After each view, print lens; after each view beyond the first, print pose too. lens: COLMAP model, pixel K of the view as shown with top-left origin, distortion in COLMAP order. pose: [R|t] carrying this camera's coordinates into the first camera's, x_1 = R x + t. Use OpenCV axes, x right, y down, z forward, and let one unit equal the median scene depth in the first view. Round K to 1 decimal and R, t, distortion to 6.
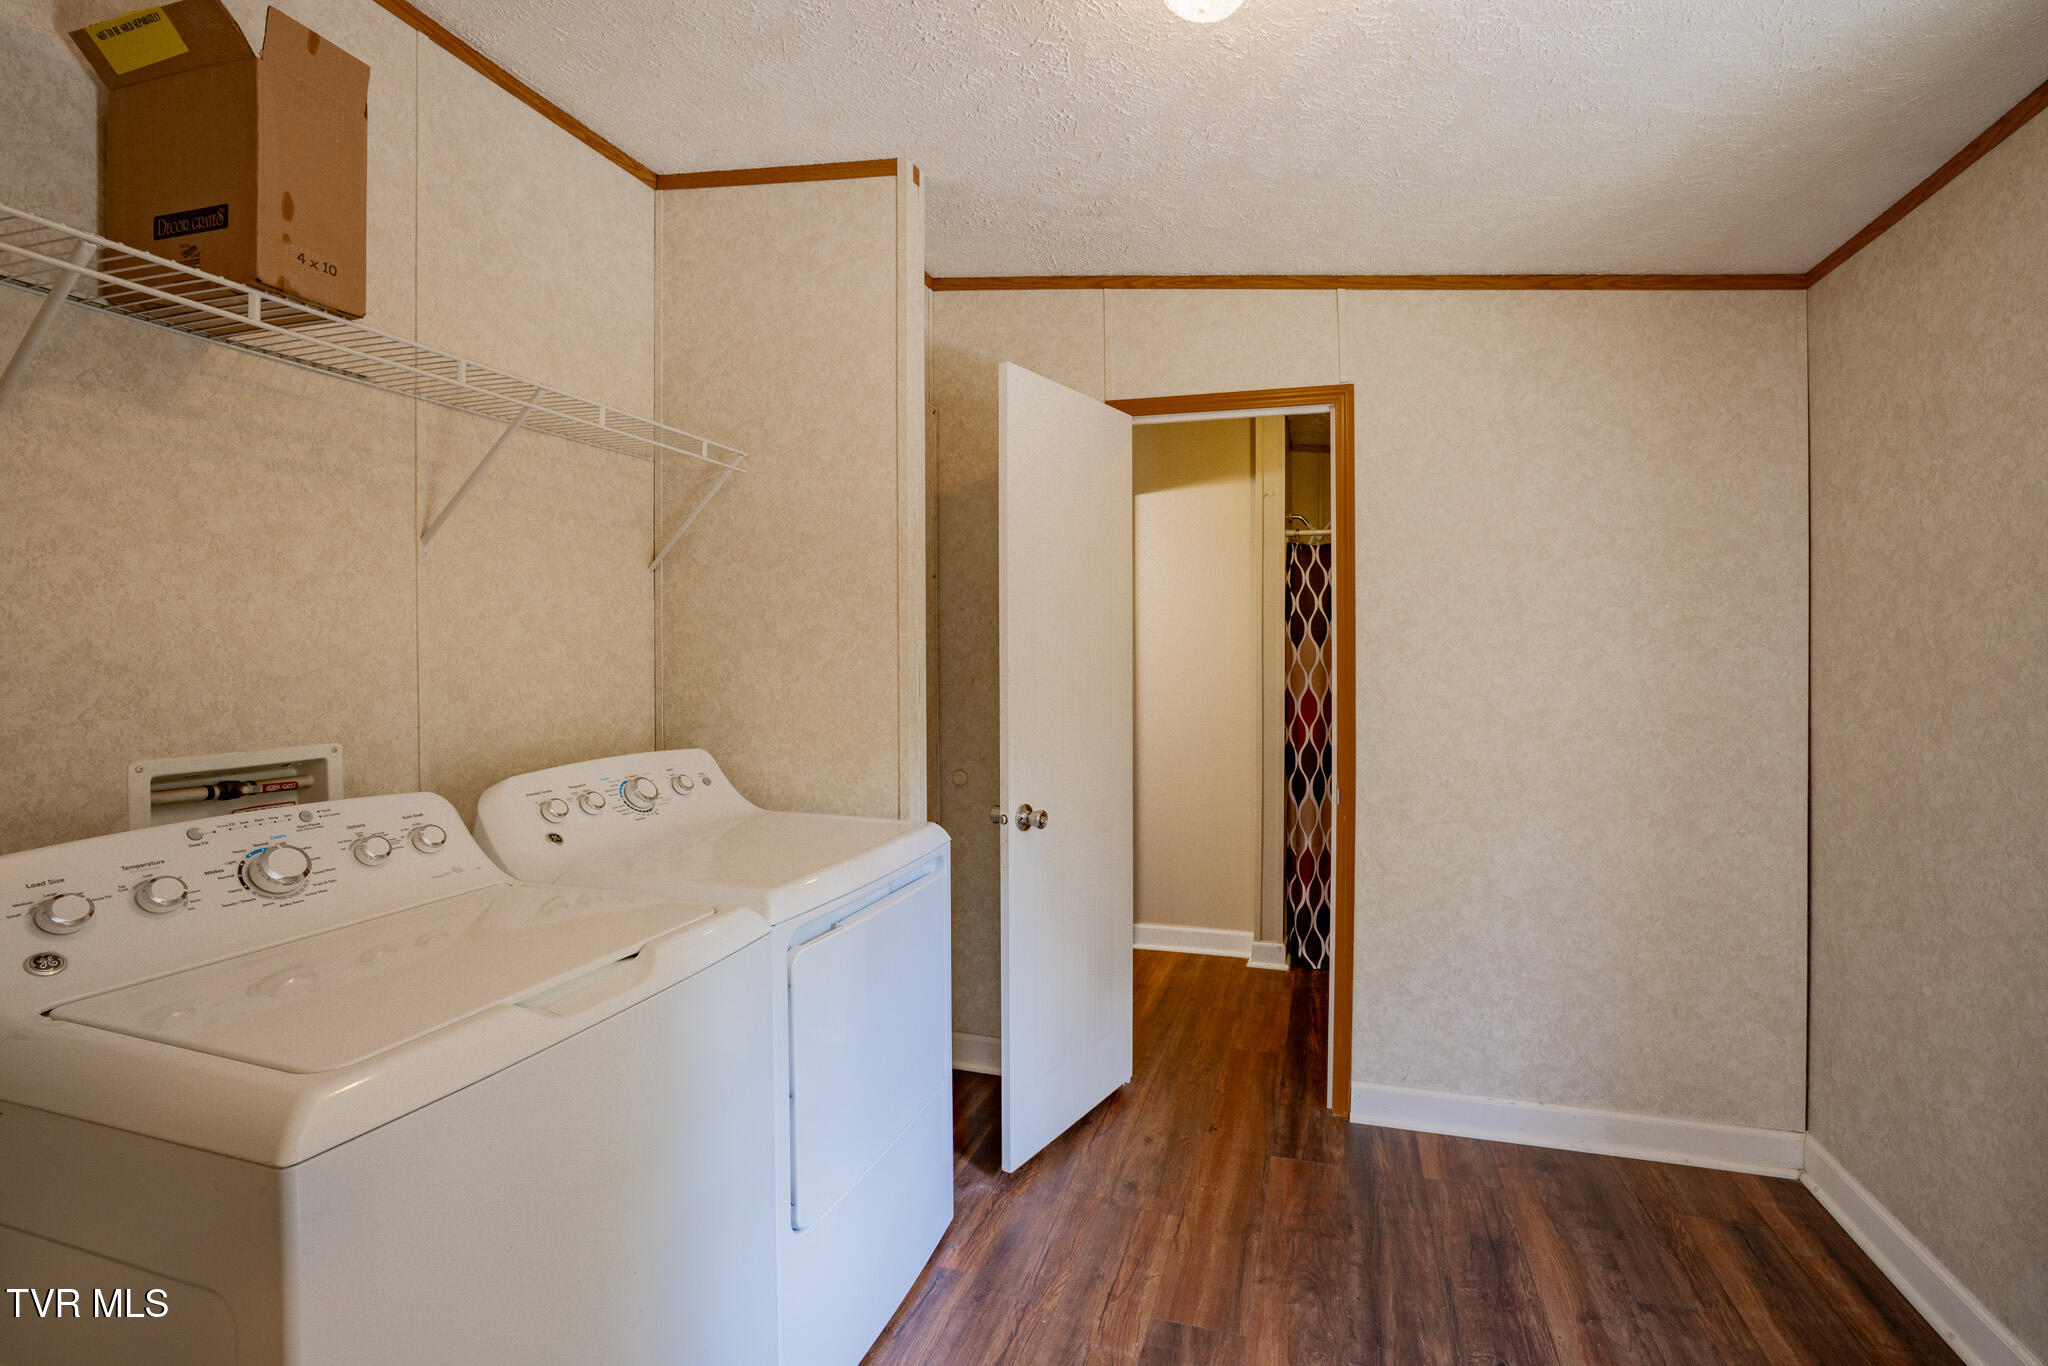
lens RADIAL K [[885.8, 0, 1040.1], [0, 885.8, 670.0], [0, 0, 1]] dist [-0.018246, 0.000768]
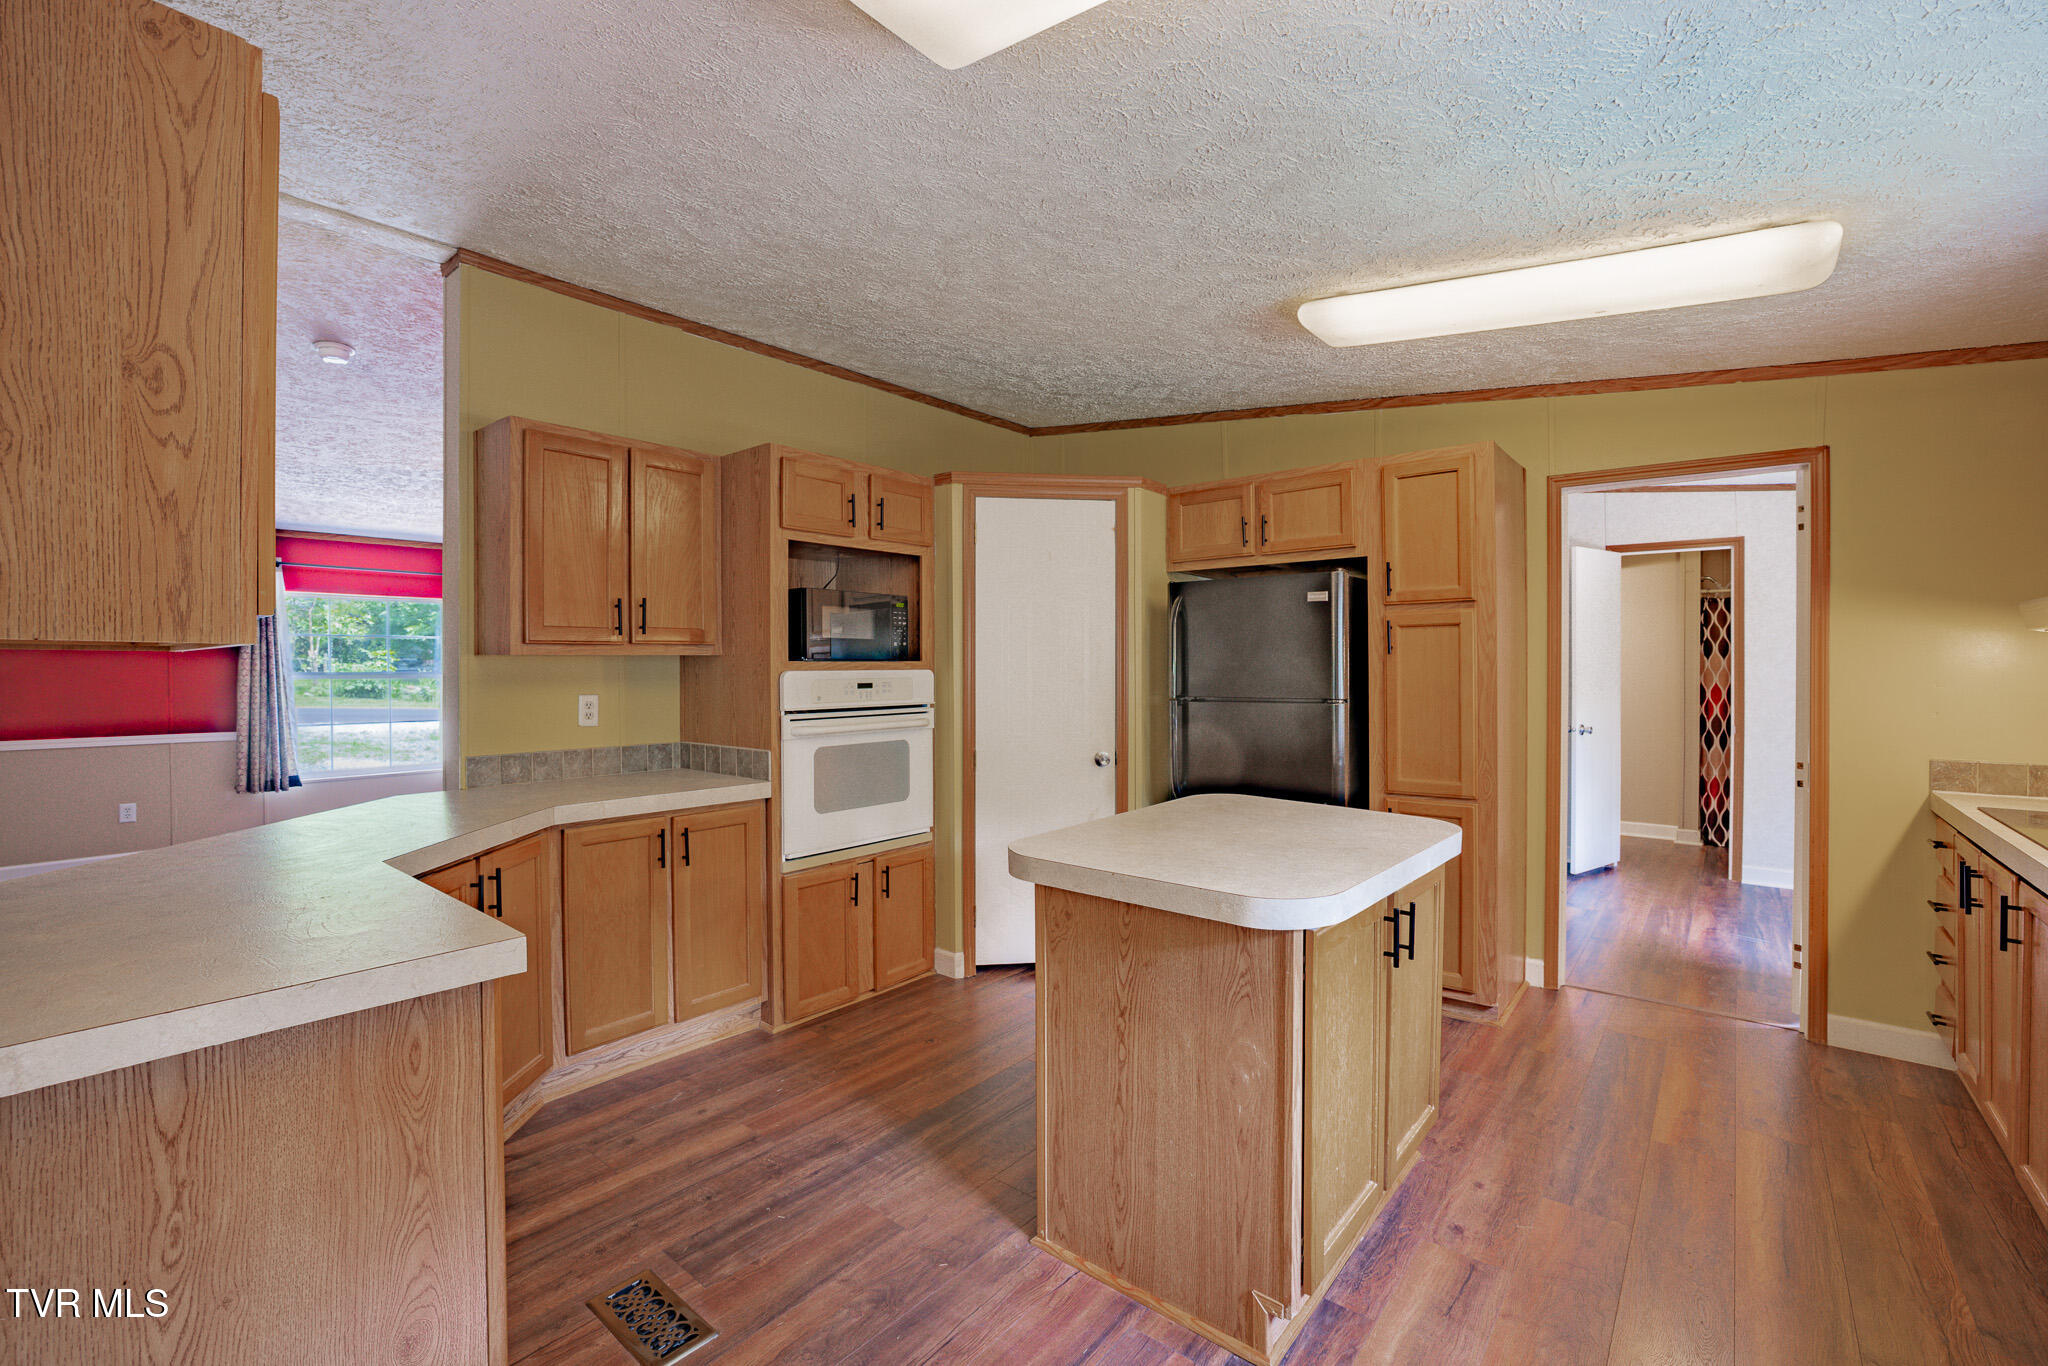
lens RADIAL K [[885.8, 0, 1040.1], [0, 885.8, 670.0], [0, 0, 1]] dist [-0.018246, 0.000768]
pose [[0.943848, 0.004835, -0.330345, -0.367272], [-0.007318, 0.999954, -0.006275, 0.015611], [0.330299, 0.008340, 0.943839, -1.022172]]
